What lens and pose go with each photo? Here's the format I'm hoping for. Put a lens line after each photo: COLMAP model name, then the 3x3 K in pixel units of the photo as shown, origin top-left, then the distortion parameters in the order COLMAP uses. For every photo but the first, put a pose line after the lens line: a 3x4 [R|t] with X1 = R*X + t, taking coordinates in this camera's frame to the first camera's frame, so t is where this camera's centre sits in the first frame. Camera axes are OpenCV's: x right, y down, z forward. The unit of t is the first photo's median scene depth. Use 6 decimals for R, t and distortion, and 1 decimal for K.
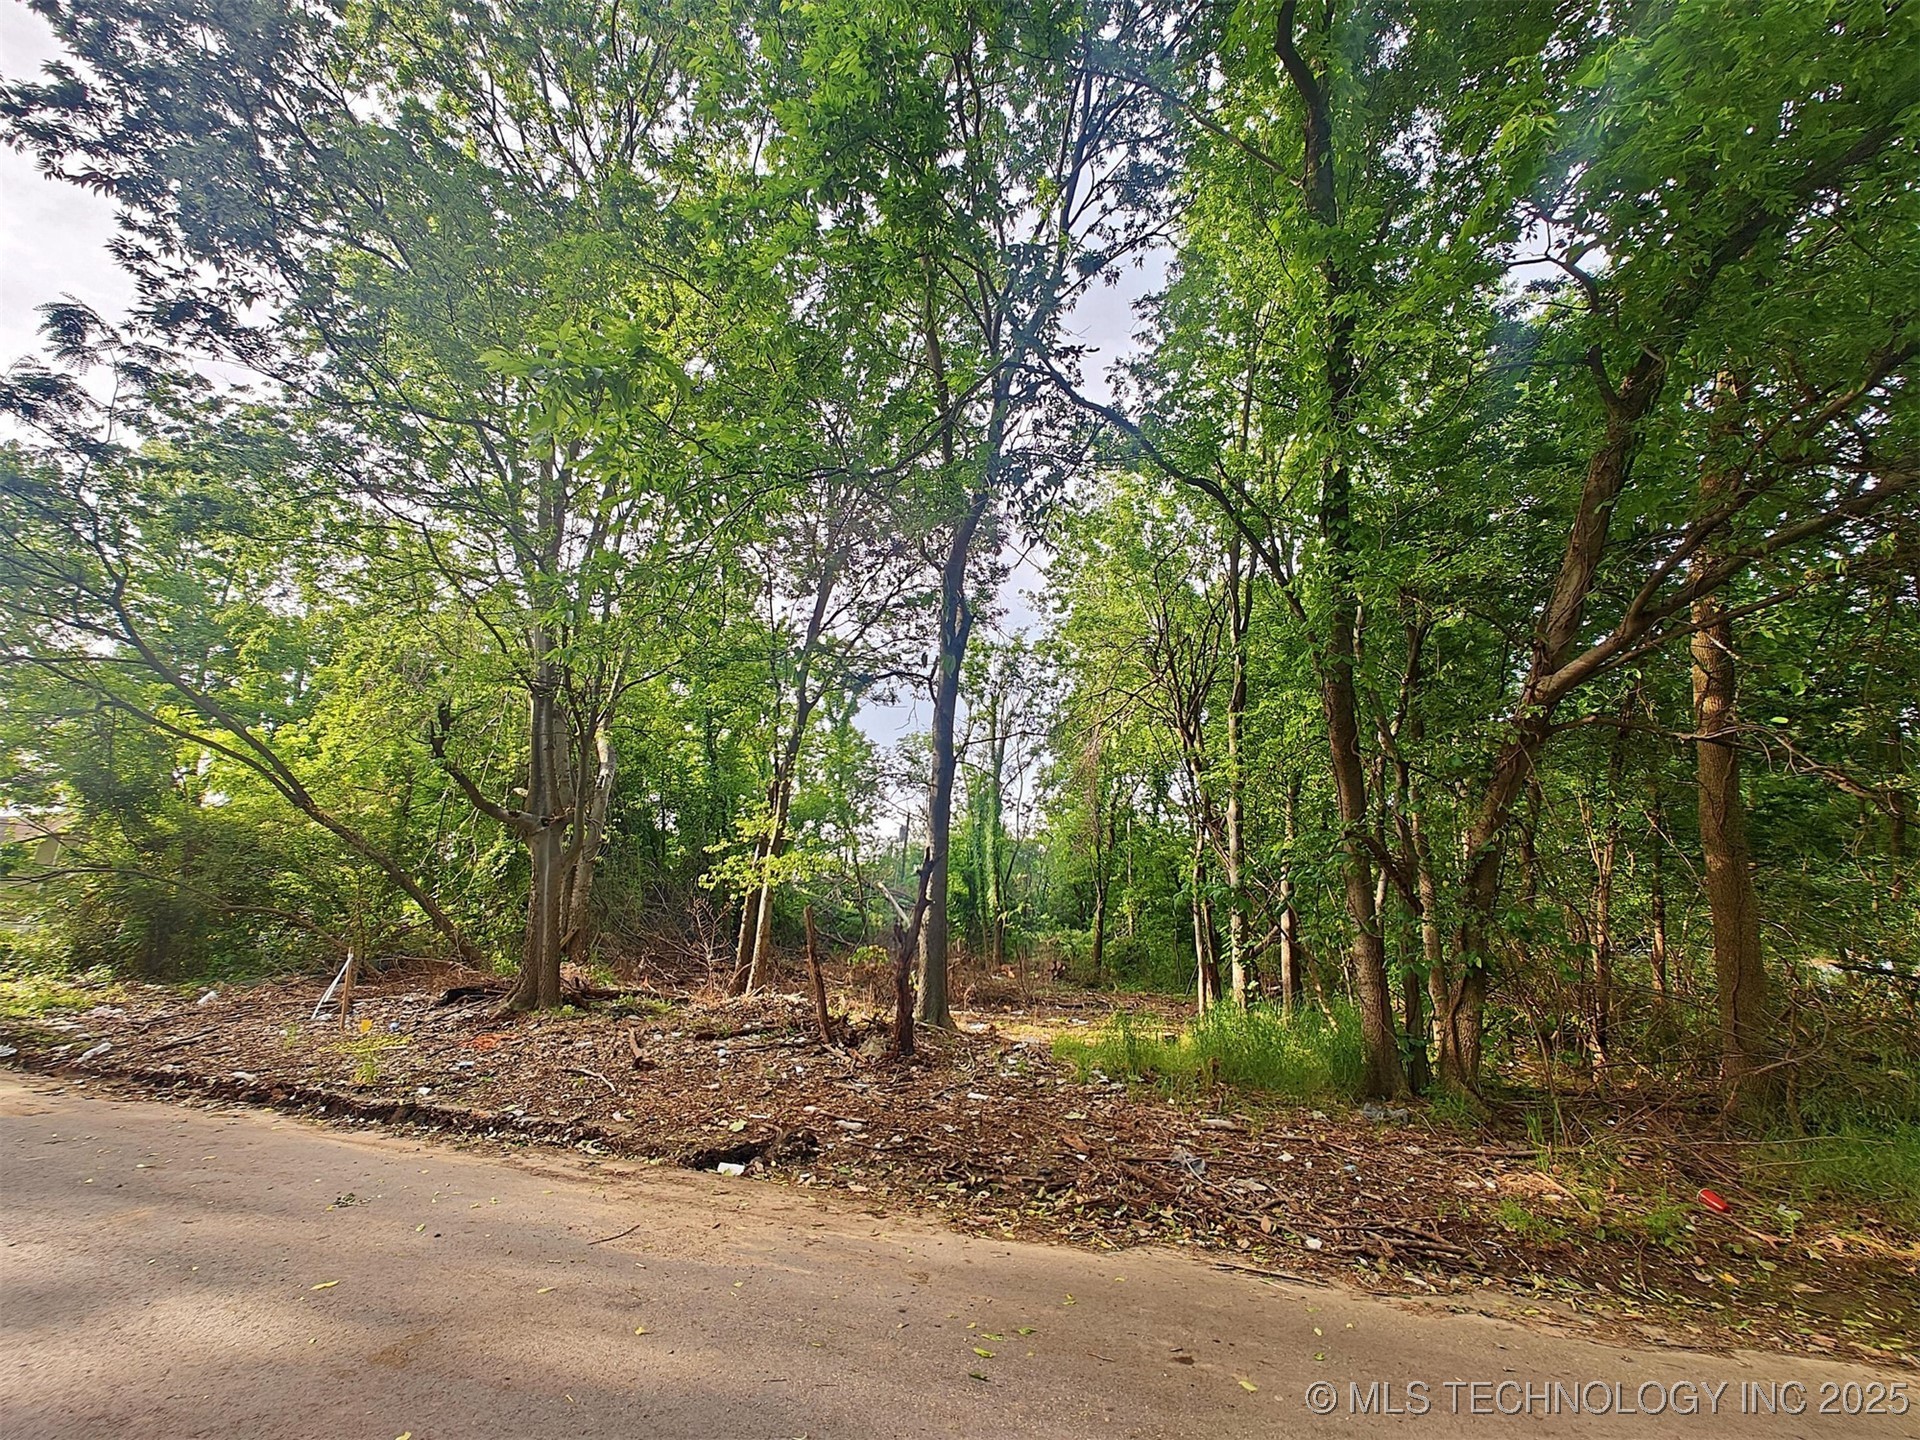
lens RADIAL K [[782.0, 0, 974.1], [0, 782.0, 737.5], [0, 0, 1]] dist [-0.002150, 0.001579]
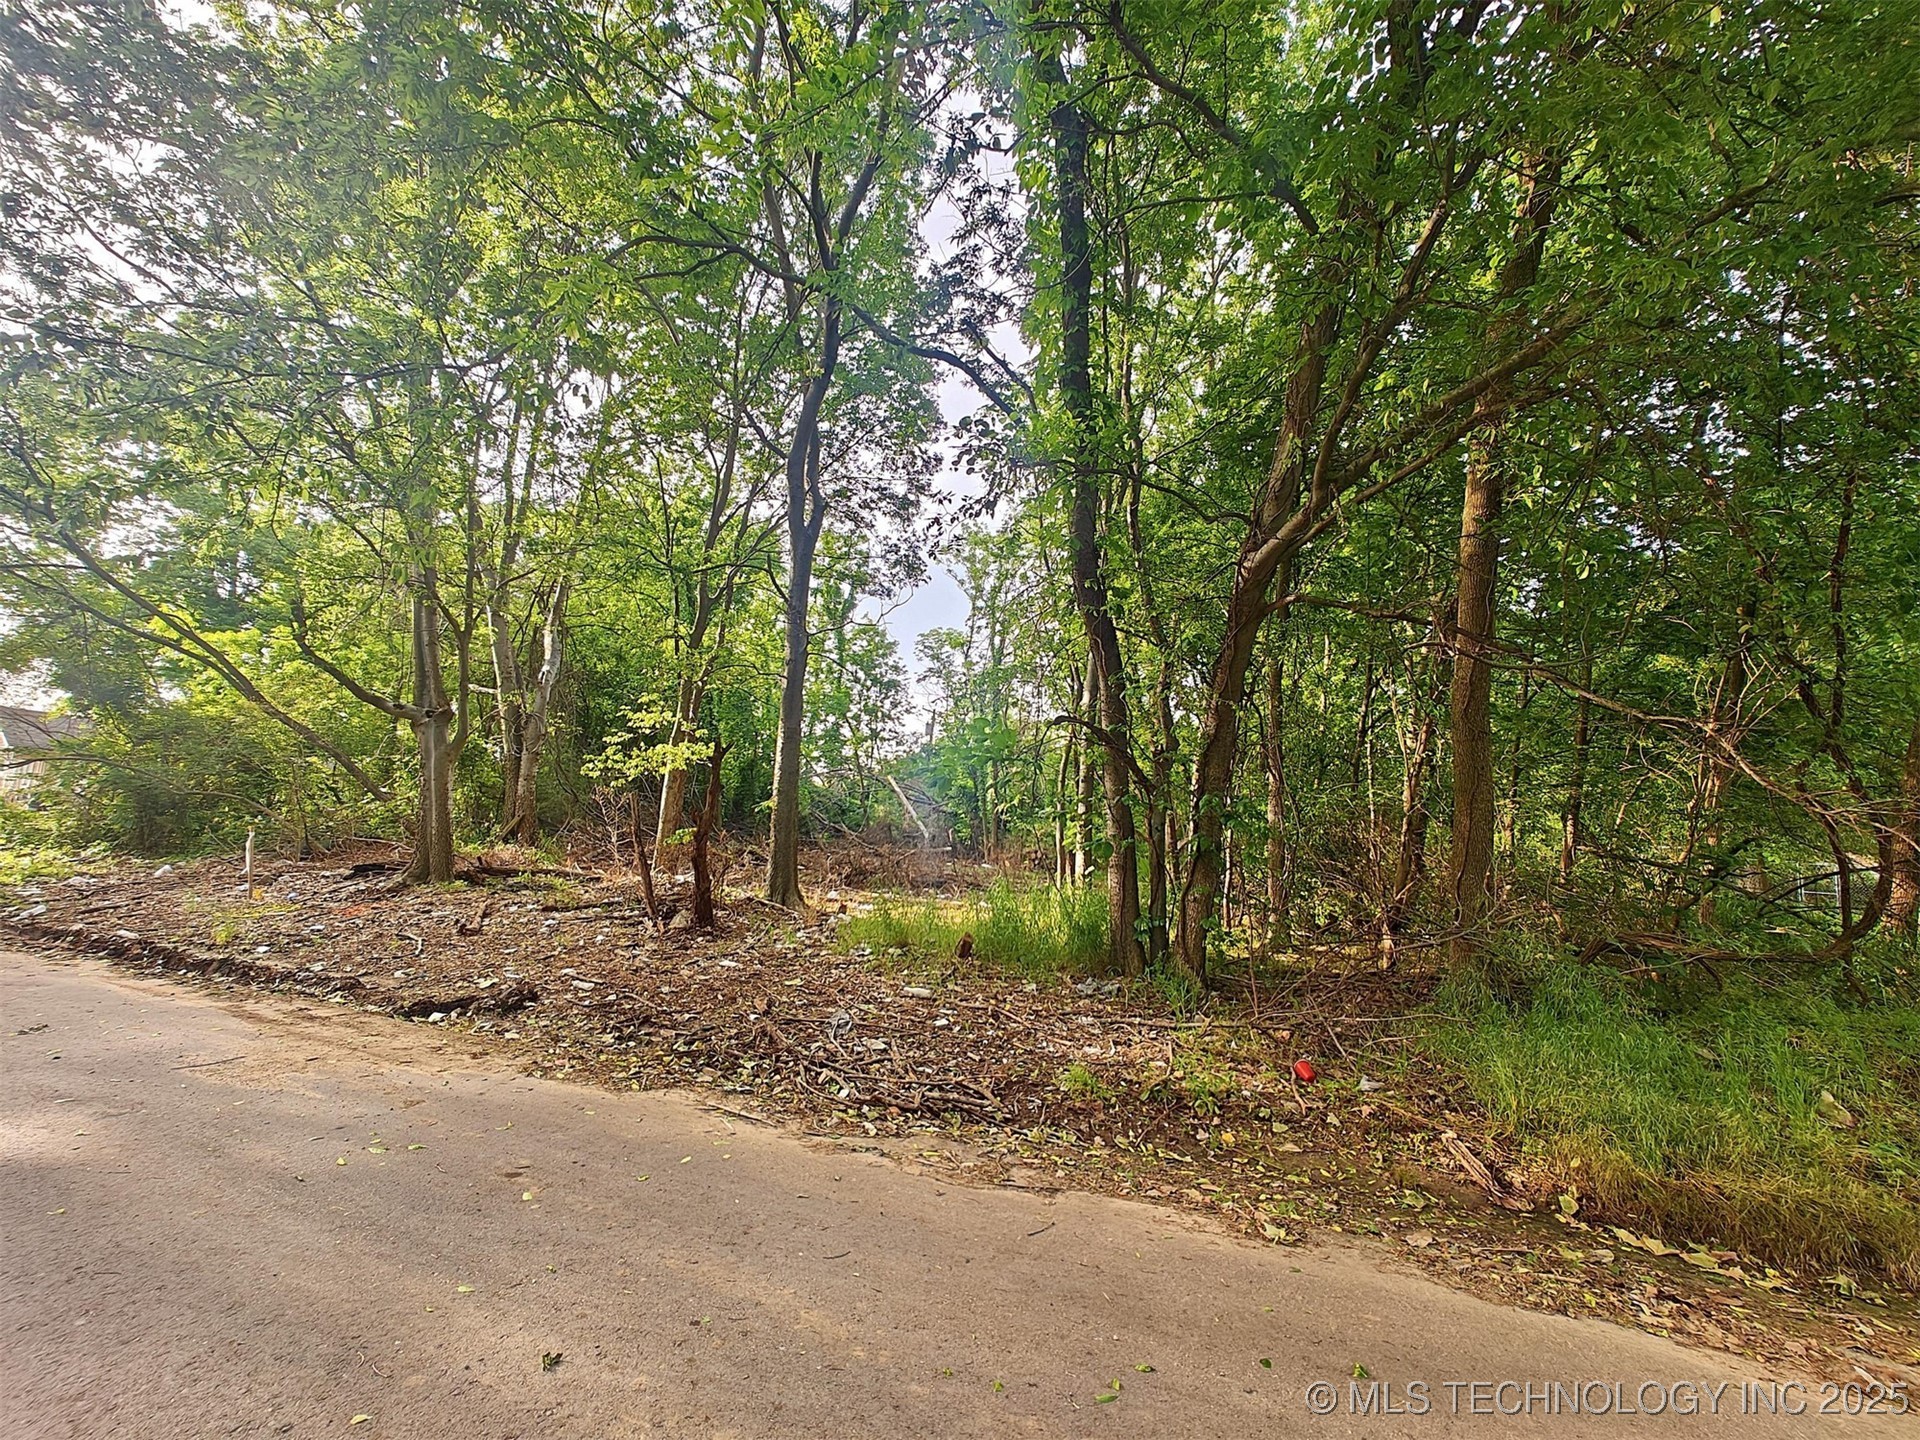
lens RADIAL K [[777.2, 0, 962.2], [0, 777.2, 722.2], [0, 0, 1]] dist [-0.003447, 0.001922]
pose [[0.997157, -0.001790, -0.075333, 0.305937], [0.010181, 0.993752, 0.111147, 0.011568], [0.074663, -0.111598, 0.990945, 0.006695]]
